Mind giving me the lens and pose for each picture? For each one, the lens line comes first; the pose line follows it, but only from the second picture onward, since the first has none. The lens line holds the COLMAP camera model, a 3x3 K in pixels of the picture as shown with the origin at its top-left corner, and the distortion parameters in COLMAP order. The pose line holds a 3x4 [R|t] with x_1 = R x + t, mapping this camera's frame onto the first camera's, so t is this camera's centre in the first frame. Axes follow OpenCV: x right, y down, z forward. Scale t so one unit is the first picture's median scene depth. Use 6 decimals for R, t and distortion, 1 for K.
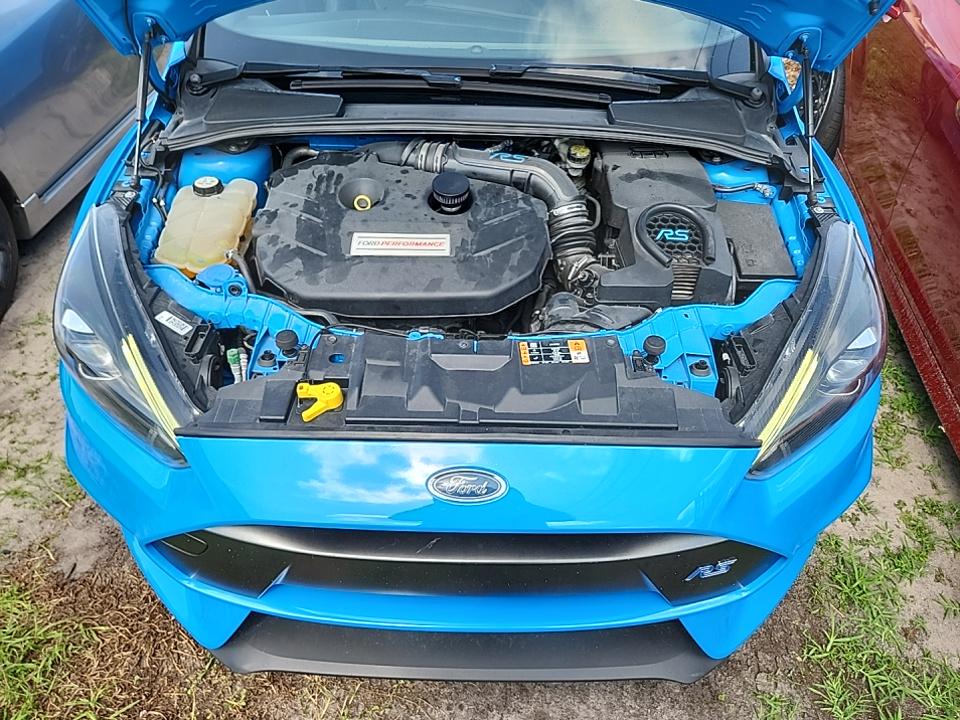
lens RADIAL K [[647.8, 0, 478.6], [0, 647.8, 351.7], [0, 0, 1]] dist [0.043327, -0.031145]
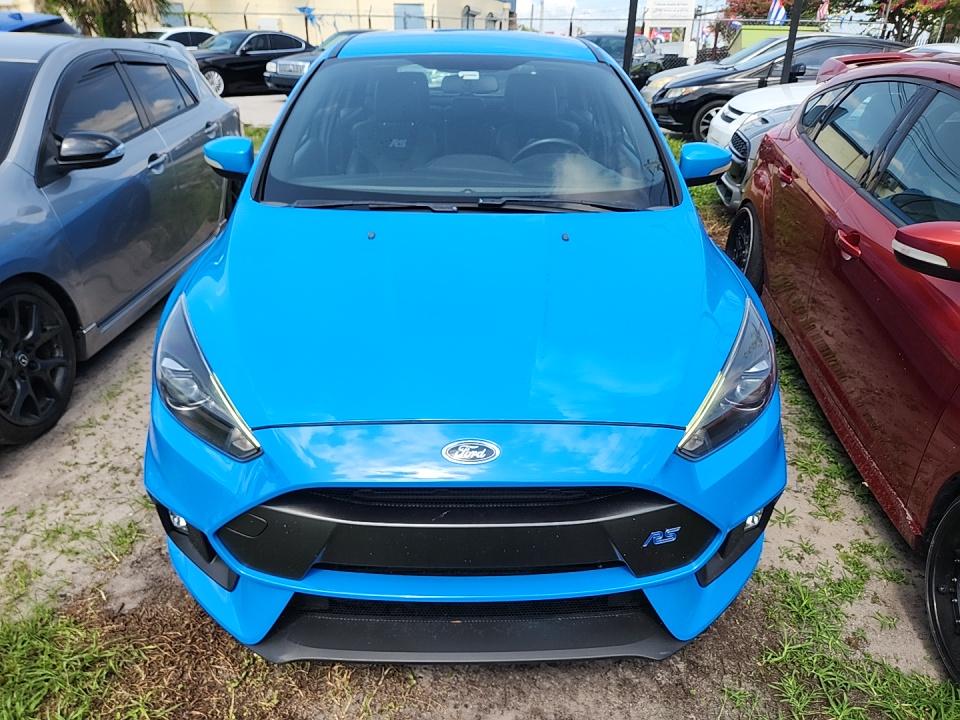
lens RADIAL K [[647.8, 0, 483.6], [0, 647.8, 363.4], [0, 0, 1]] dist [0.043327, -0.031145]
pose [[0.999306, -0.020316, 0.031225, -0.017187], [0.027580, 0.966927, -0.253557, 0.217389], [-0.025041, 0.254242, 0.966816, -0.211181]]
